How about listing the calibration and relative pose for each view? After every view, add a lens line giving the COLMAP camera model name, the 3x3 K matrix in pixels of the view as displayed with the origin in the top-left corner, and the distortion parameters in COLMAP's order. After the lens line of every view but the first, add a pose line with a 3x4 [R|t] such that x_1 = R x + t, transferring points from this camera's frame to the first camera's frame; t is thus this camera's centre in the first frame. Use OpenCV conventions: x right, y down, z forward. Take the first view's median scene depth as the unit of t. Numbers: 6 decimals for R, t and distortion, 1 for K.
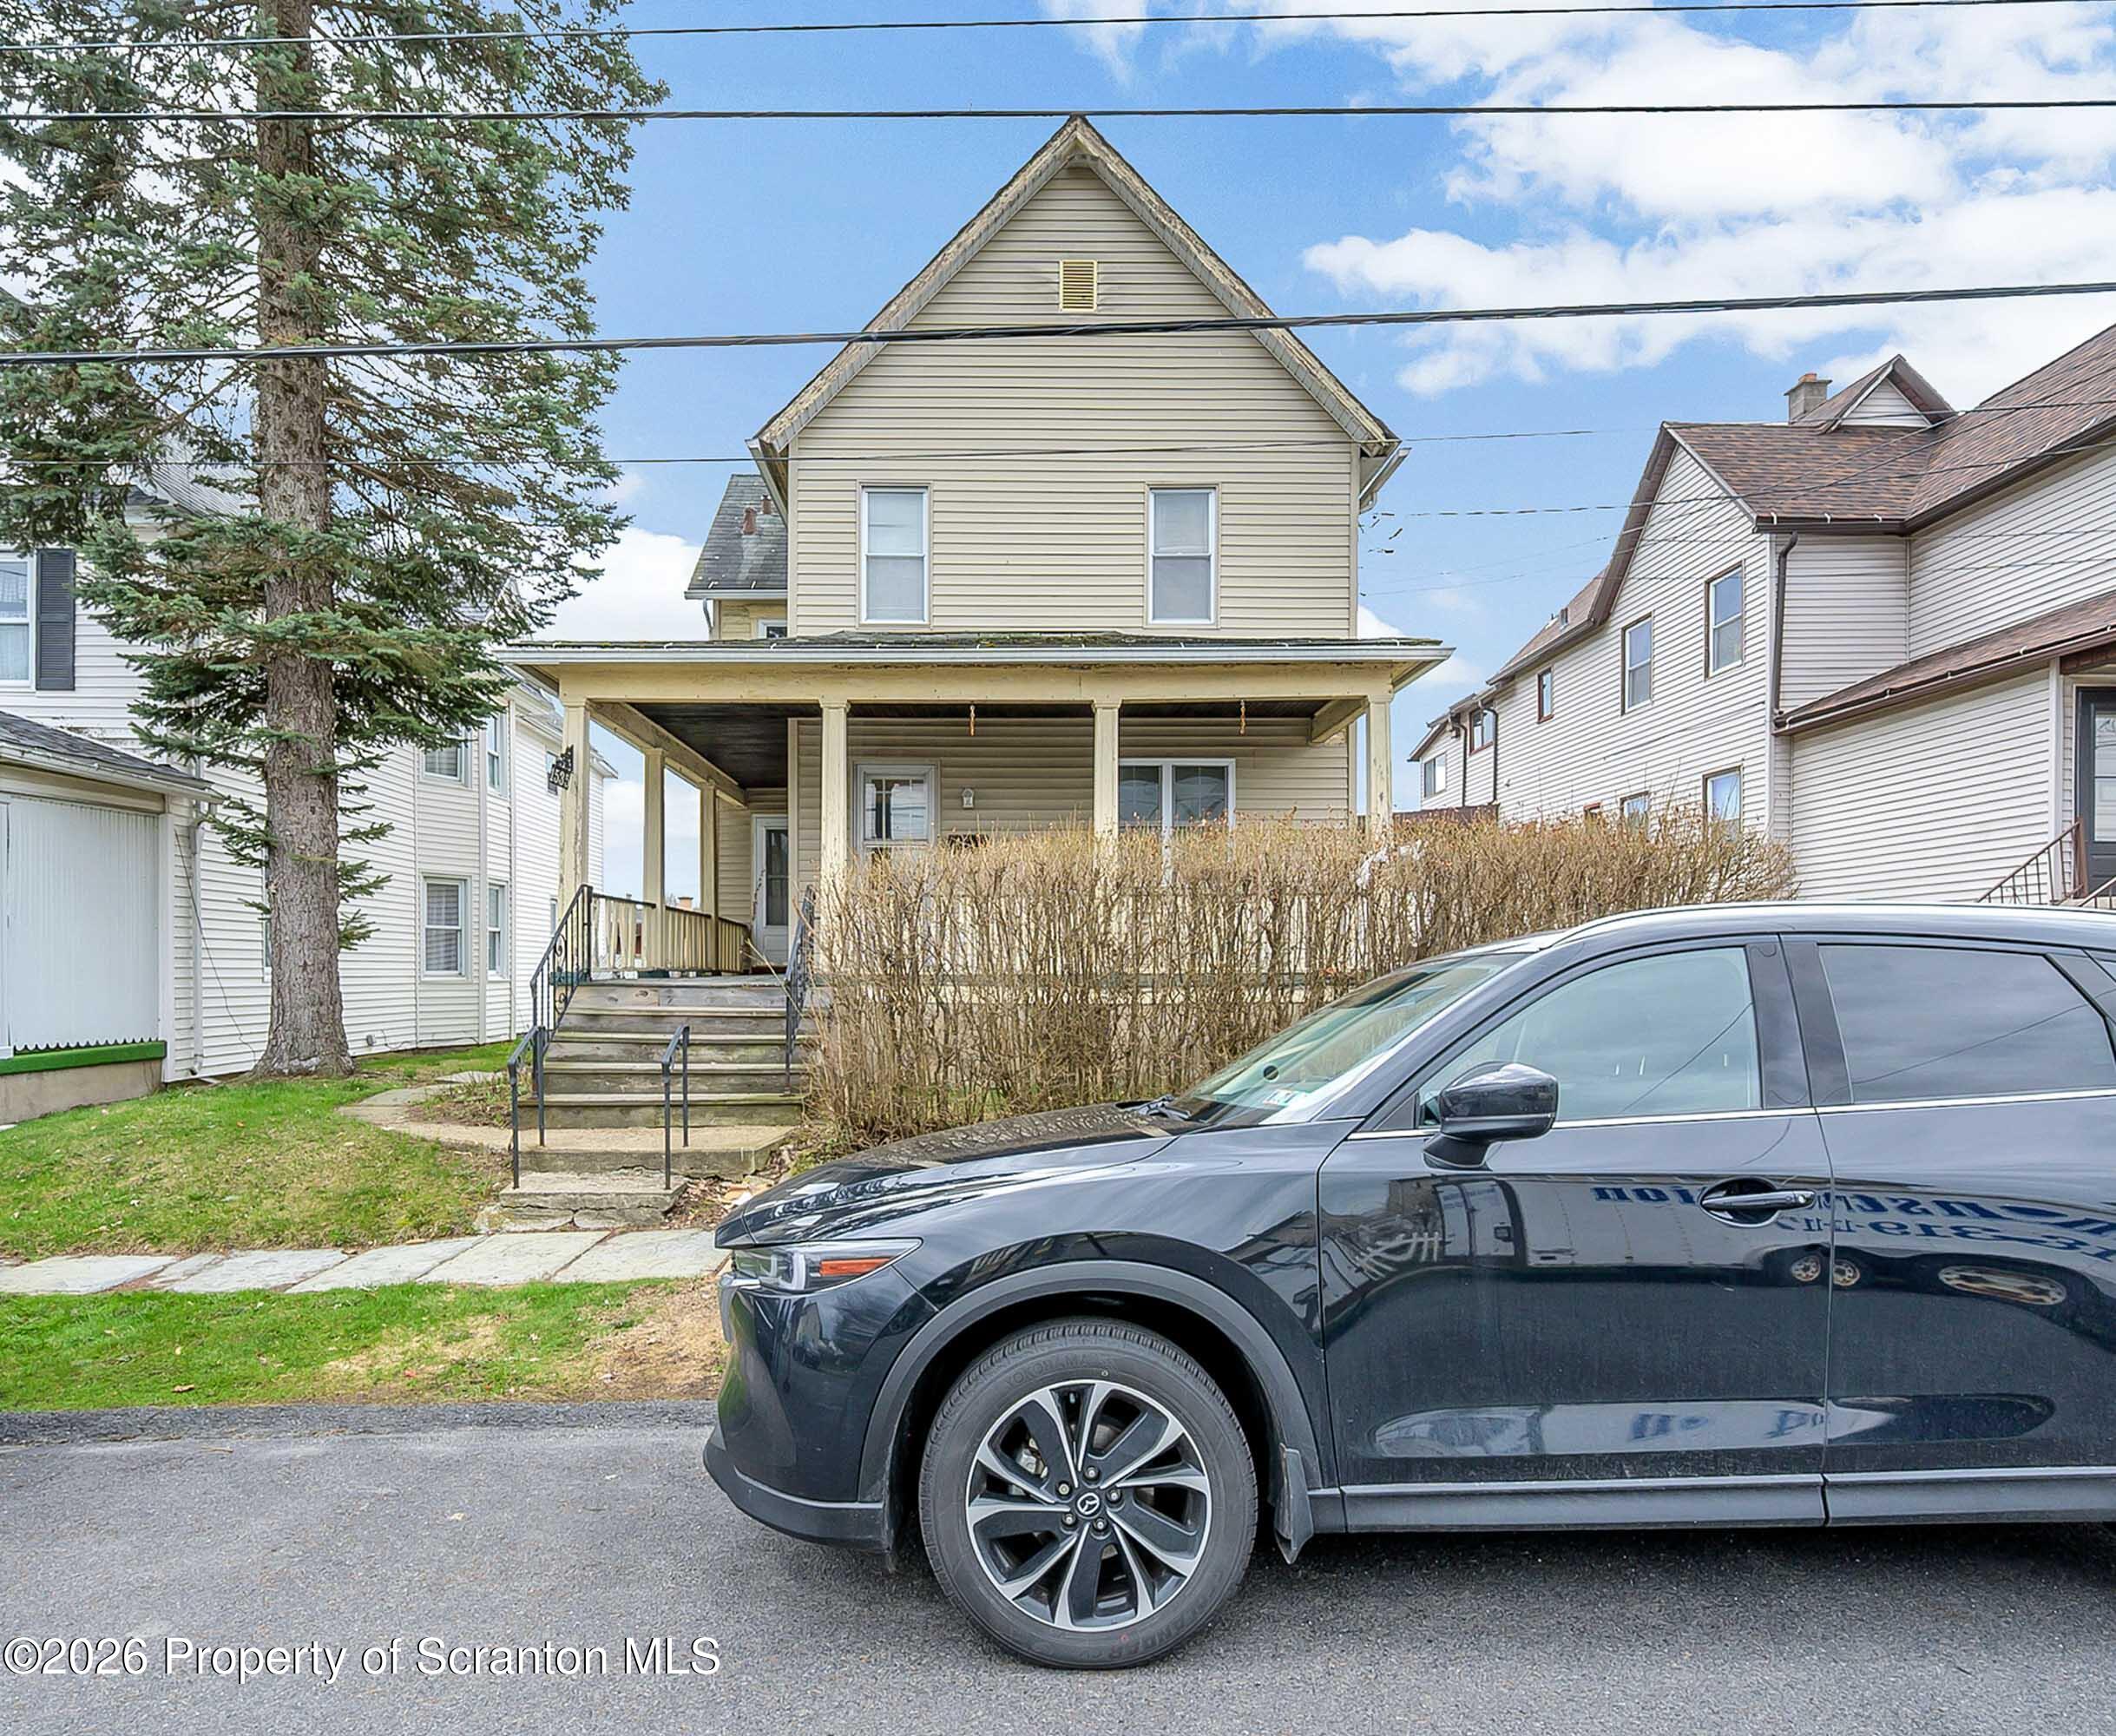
lens RADIAL K [[1219.6, 0, 1054.0], [0, 1219.6, 984.5], [0, 0, 1]] dist [-0.001669, -0.000123]
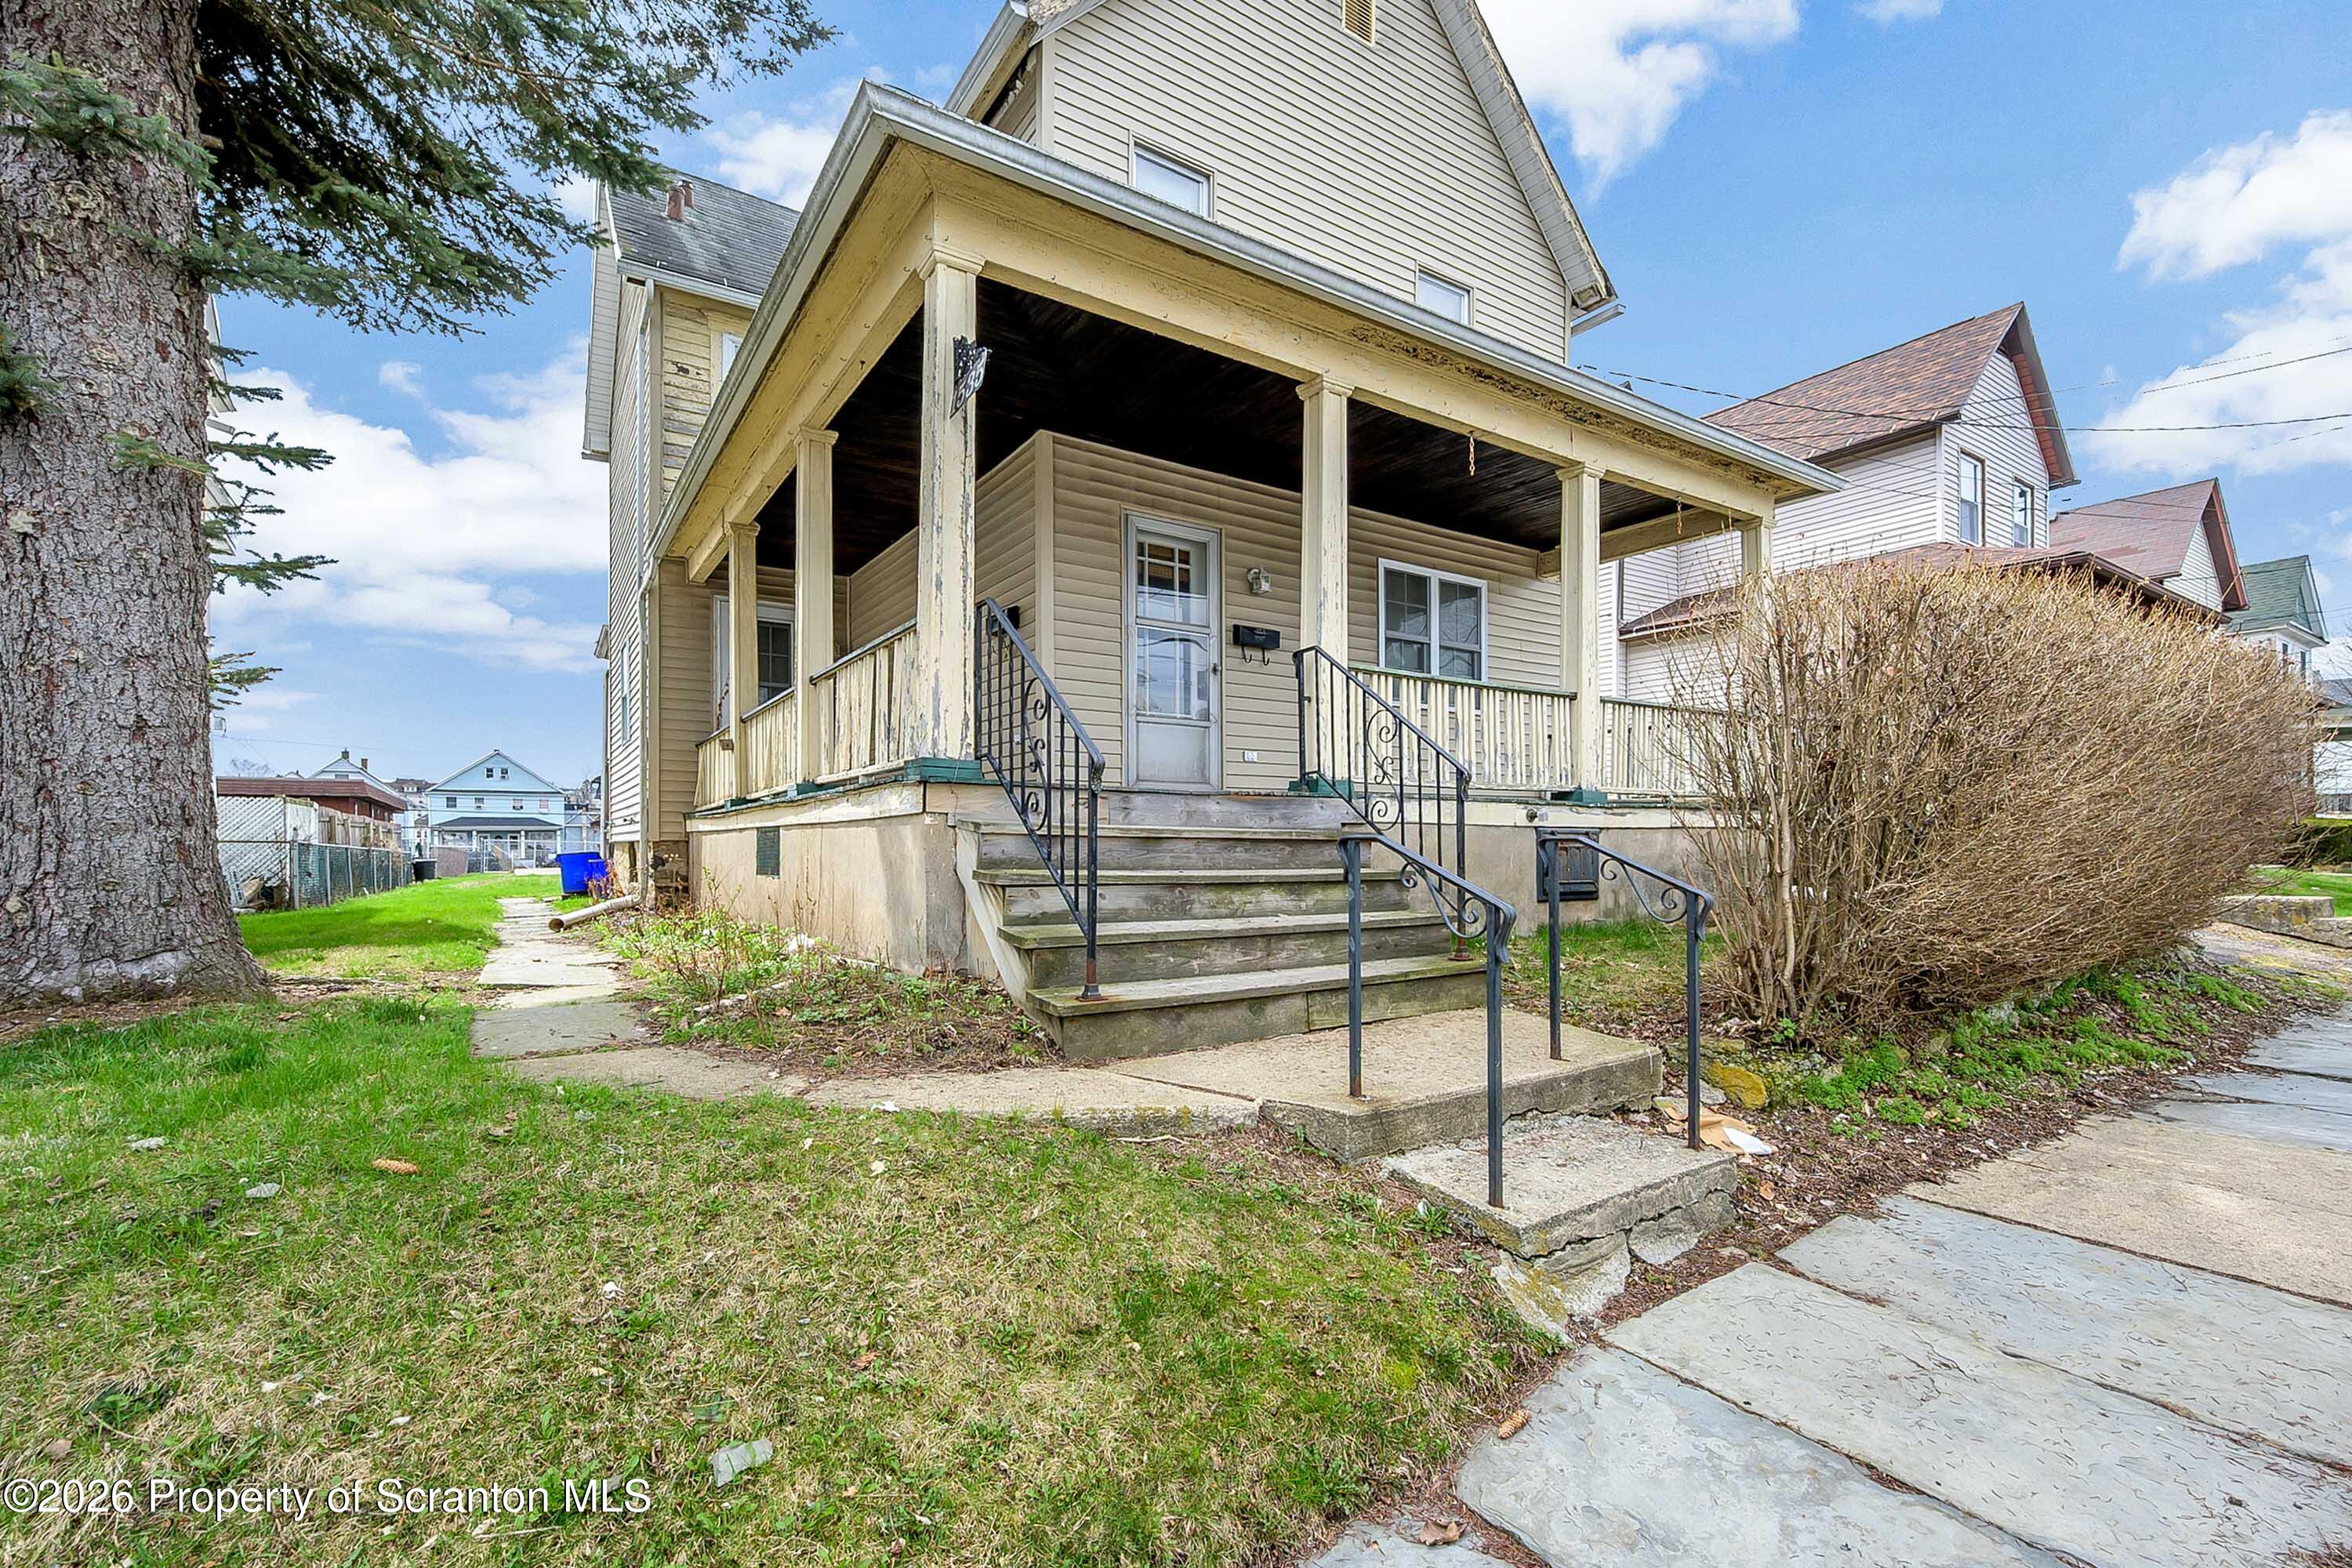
lens RADIAL K [[963.9, 0, 1173.8], [0, 963.9, 846.4], [0, 0, 1]] dist [-0.000265, -0.000082]
pose [[0.834338, -0.001025, 0.551252, -0.504587], [0.007901, 0.999918, -0.010099, 0.030192], [-0.551196, 0.012781, 0.834278, 0.544999]]
